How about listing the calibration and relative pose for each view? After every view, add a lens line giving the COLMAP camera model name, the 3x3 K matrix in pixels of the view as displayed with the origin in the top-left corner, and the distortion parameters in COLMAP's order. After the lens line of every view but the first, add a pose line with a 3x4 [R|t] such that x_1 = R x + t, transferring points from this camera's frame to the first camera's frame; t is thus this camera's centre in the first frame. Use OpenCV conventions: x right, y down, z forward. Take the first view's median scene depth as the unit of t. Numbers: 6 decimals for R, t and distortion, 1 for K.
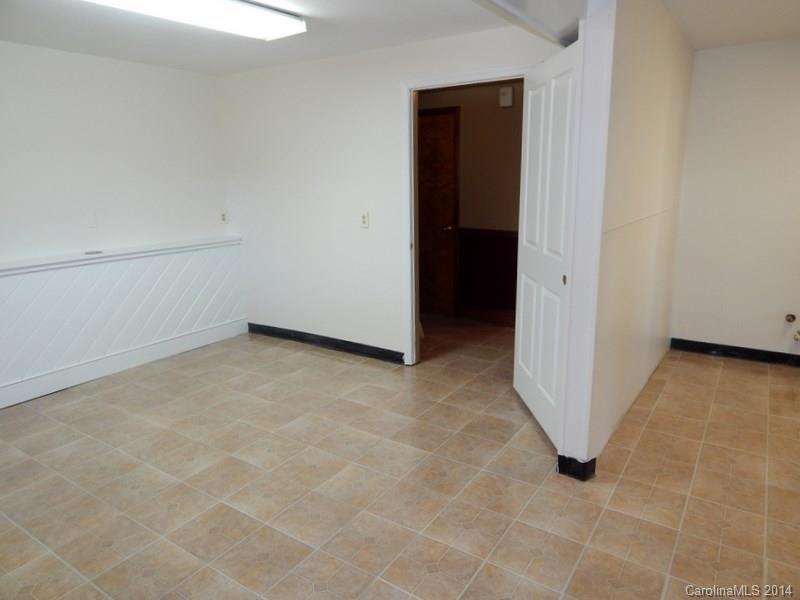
lens RADIAL K [[537.8, 0, 399.4], [0, 537.8, 299.2], [0, 0, 1]] dist [-0.021834, 0.005611]
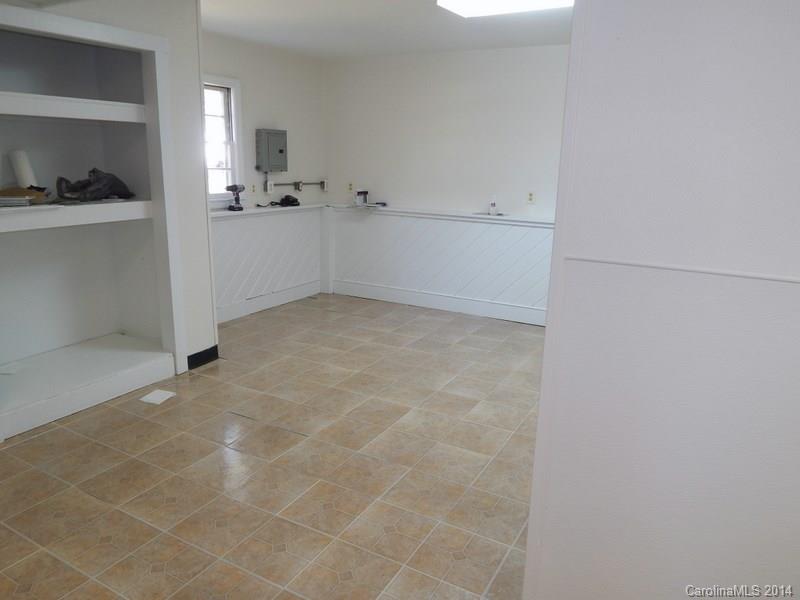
lens RADIAL K [[566.7, 0, 402.0], [0, 566.7, 296.4], [0, 0, 1]] dist [-0.014743, -0.003032]
pose [[0.079623, 0.257563, -0.962975, 0.876290], [-0.243923, 0.941708, 0.231706, -0.172484], [0.966520, 0.216443, 0.137808, 0.717462]]
